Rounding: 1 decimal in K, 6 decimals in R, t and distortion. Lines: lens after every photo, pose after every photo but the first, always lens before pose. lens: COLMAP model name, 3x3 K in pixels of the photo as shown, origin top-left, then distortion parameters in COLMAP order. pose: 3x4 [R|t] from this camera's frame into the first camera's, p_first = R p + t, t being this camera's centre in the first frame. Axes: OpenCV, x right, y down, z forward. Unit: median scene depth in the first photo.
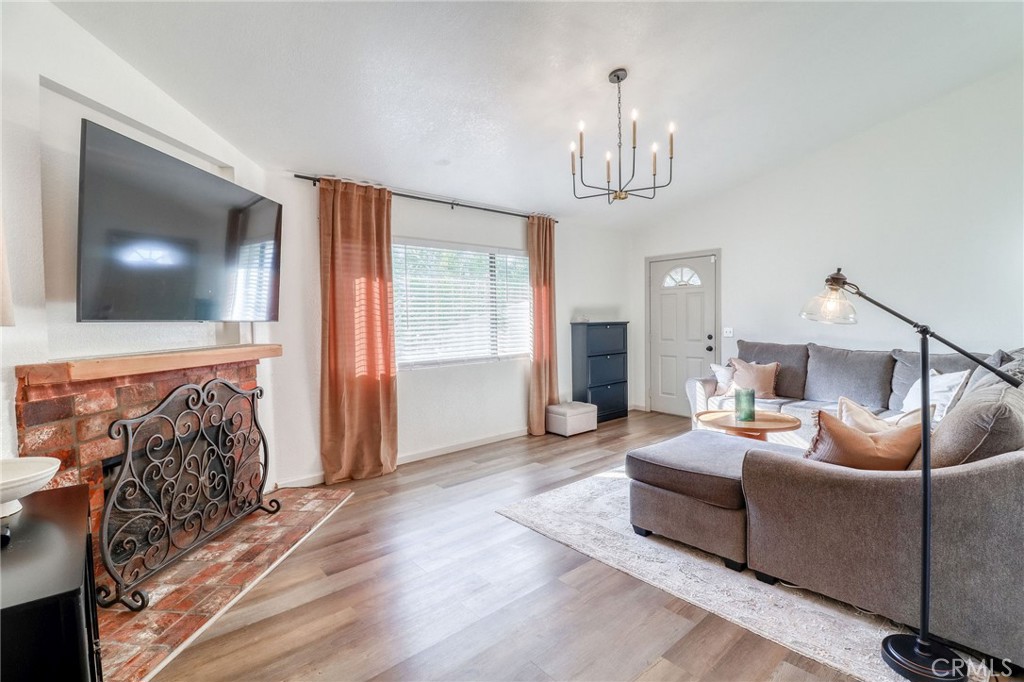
lens RADIAL K [[473.3, 0, 510.4], [0, 473.3, 336.3], [0, 0, 1]] dist [-0.012503, -0.007086]
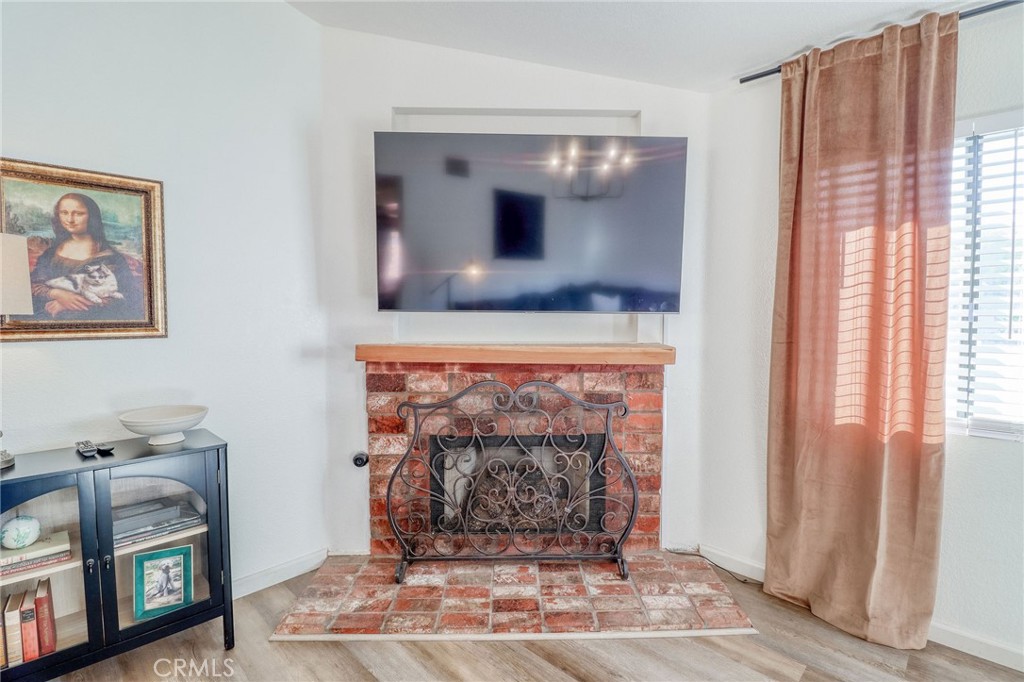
lens RADIAL K [[480.2, 0, 518.0], [0, 480.2, 333.8], [0, 0, 1]] dist [-0.010536, -0.009853]
pose [[0.098666, 0.061291, -0.993231, 0.198616], [-0.038712, 0.997582, 0.057713, -0.037624], [0.994367, 0.032755, 0.100801, 0.798179]]
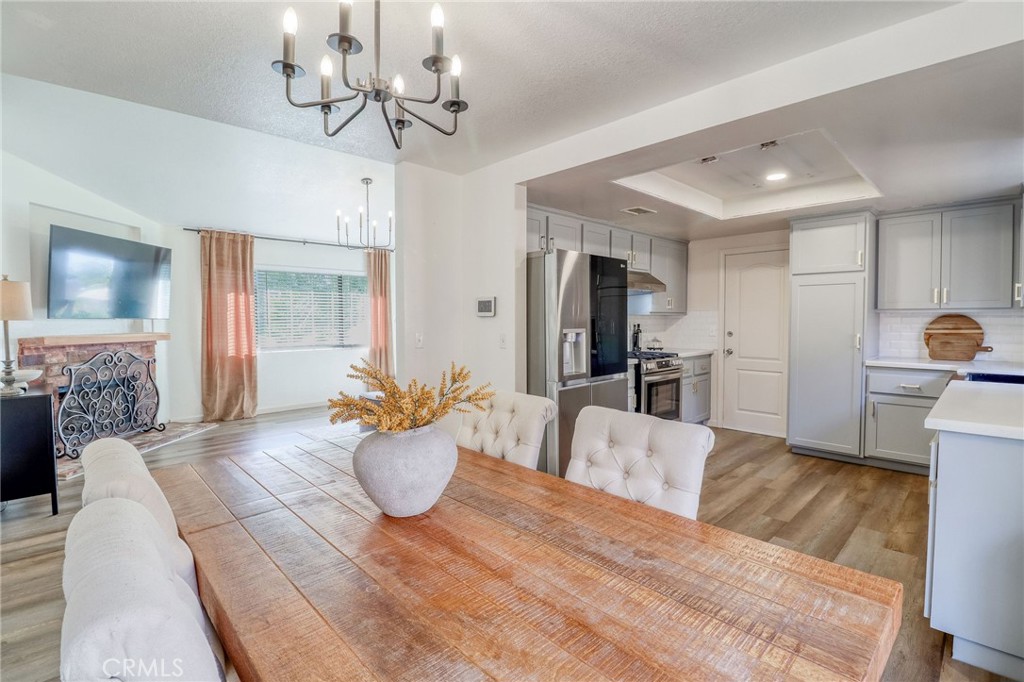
lens RADIAL K [[480.2, 0, 516.2], [0, 480.2, 336.2], [0, 0, 1]] dist [-0.010536, -0.009853]
pose [[0.998549, 0.012013, 0.052496, 0.727656], [-0.011973, 0.999928, -0.001077, 0.017837], [-0.052505, 0.000447, 0.998621, -0.835688]]
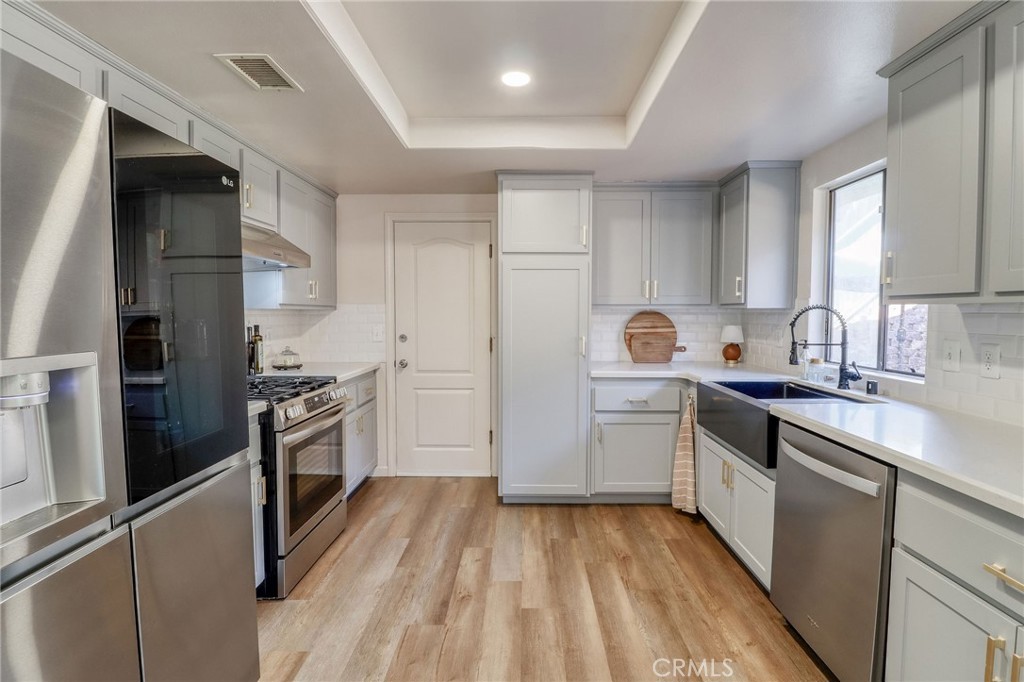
lens RADIAL K [[480.2, 0, 519.2], [0, 480.2, 334.4], [0, 0, 1]] dist [-0.010536, -0.009853]
pose [[0.670126, -0.015270, 0.742090, 0.913817], [0.015623, 0.999857, 0.006467, -0.015016], [-0.742083, 0.007260, 0.670269, -0.111182]]
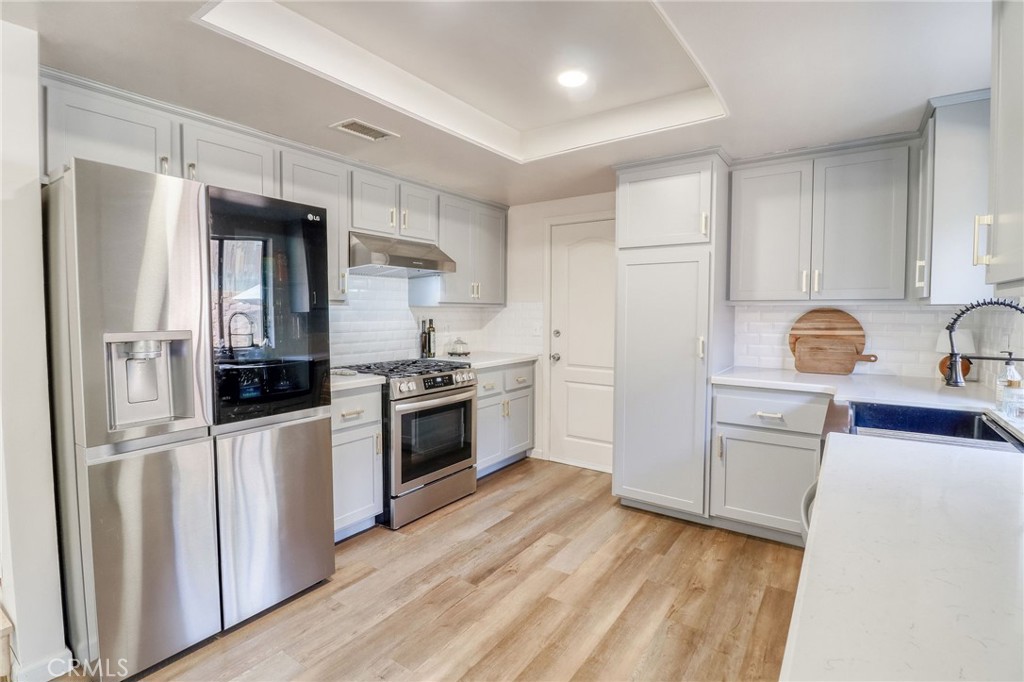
lens RADIAL K [[480.2, 0, 524.1], [0, 480.2, 333.9], [0, 0, 1]] dist [-0.010536, -0.009853]
pose [[0.968984, 0.008796, 0.246967, 1.220577], [-0.011216, 0.999902, 0.008396, -0.010908], [-0.246868, -0.010906, 0.968988, -0.332789]]
